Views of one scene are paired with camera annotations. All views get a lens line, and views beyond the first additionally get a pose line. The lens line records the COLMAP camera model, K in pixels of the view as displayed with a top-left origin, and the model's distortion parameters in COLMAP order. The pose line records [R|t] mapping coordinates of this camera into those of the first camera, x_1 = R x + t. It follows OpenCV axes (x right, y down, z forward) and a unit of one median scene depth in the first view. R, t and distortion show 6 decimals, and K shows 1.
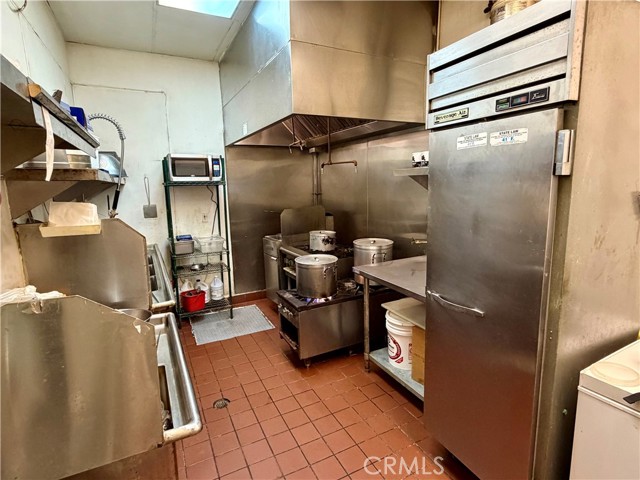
lens RADIAL K [[336.7, 0, 320.1], [0, 336.7, 238.4], [0, 0, 1]] dist [0.000452, 0.000044]
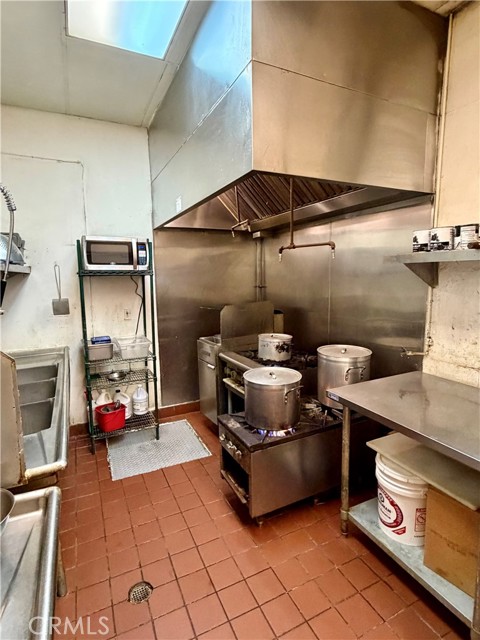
lens RADIAL K [[336.7, 0, 239.0], [0, 336.7, 319.9], [0, 0, 1]] dist [0.000452, 0.000044]
pose [[0.999670, 0.009980, -0.023691, -0.054744], [-0.010700, 0.999478, -0.030480, -0.029425], [0.023375, 0.030723, 0.999255, 0.203205]]
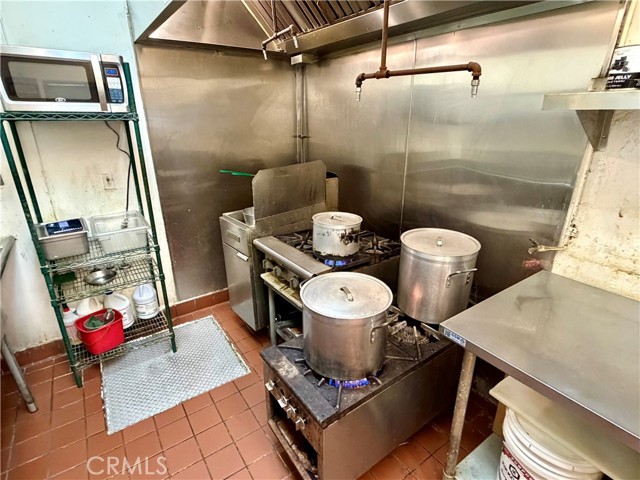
lens RADIAL K [[336.7, 0, 318.5], [0, 336.7, 240.7], [0, 0, 1]] dist [0.000452, 0.000044]
pose [[0.990593, -0.029518, 0.133617, -0.088405], [0.003372, 0.981425, 0.191814, -0.080465], [-0.136797, -0.189560, 0.972293, 0.450416]]
